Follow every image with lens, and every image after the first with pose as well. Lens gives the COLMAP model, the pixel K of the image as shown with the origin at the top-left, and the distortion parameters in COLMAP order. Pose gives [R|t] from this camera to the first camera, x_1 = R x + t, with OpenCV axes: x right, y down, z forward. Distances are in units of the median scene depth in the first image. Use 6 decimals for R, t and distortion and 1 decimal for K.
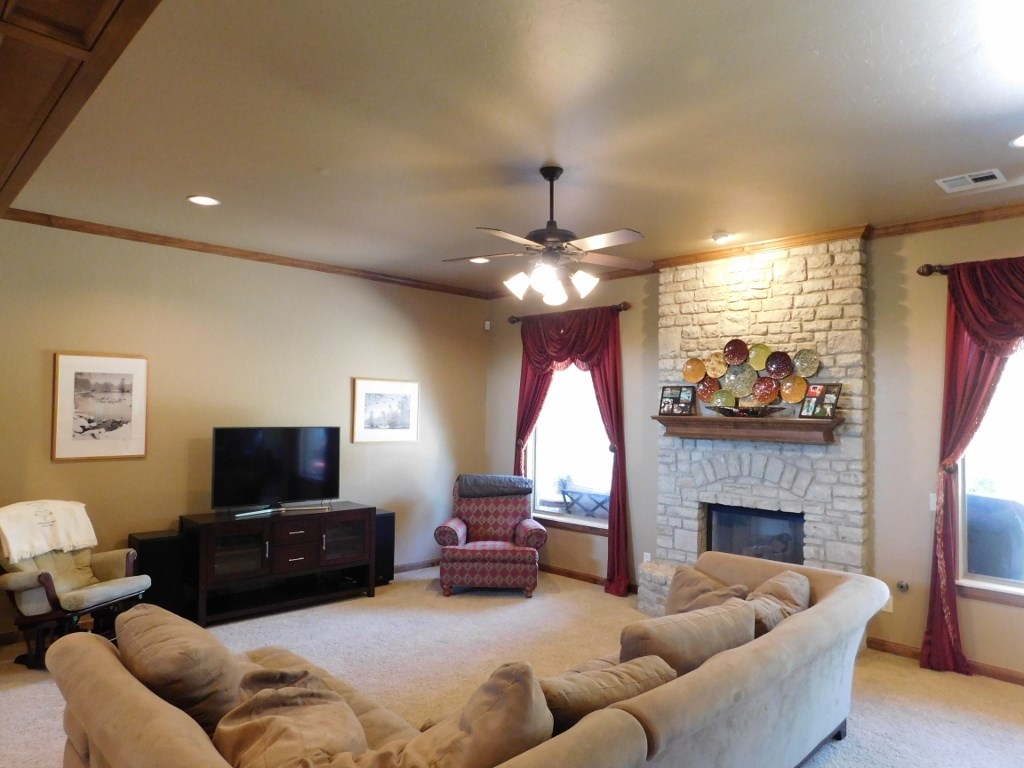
lens RADIAL K [[668.2, 0, 514.1], [0, 668.2, 387.3], [0, 0, 1]] dist [-0.046116, 0.013228]
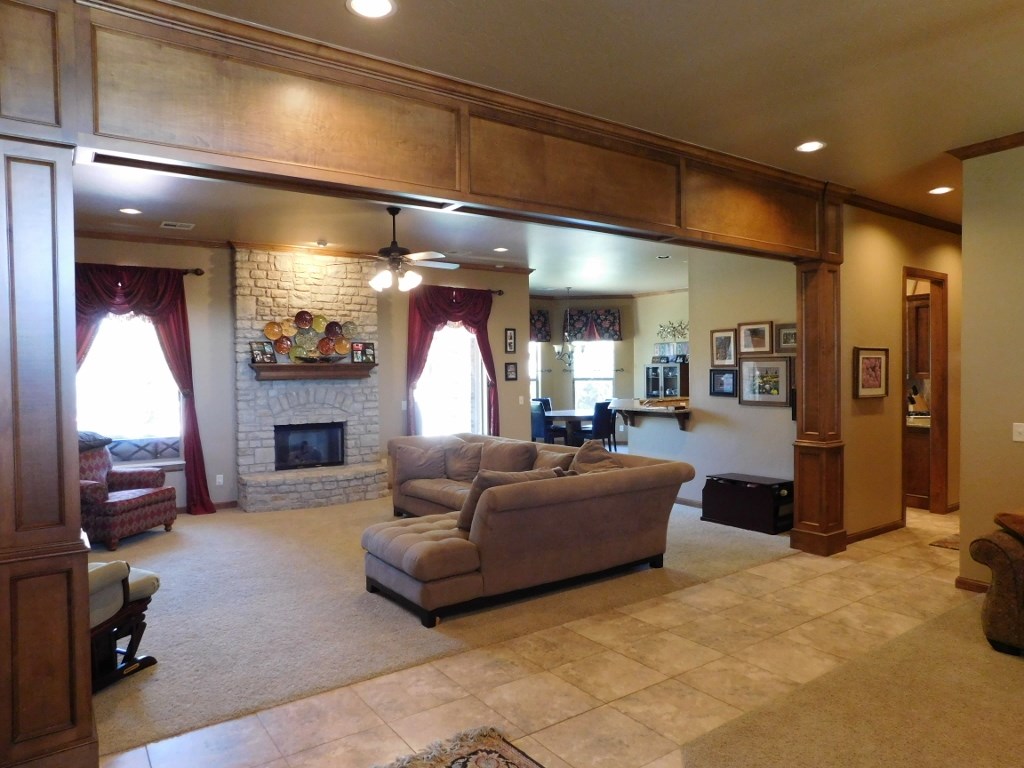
lens RADIAL K [[668.2, 0, 516.1], [0, 668.2, 381.9], [0, 0, 1]] dist [-0.046116, 0.013228]
pose [[0.183539, -0.045632, 0.981953, -1.013939], [-0.026840, 0.998317, 0.051410, -0.003772], [-0.982646, -0.035792, 0.182006, 0.262664]]
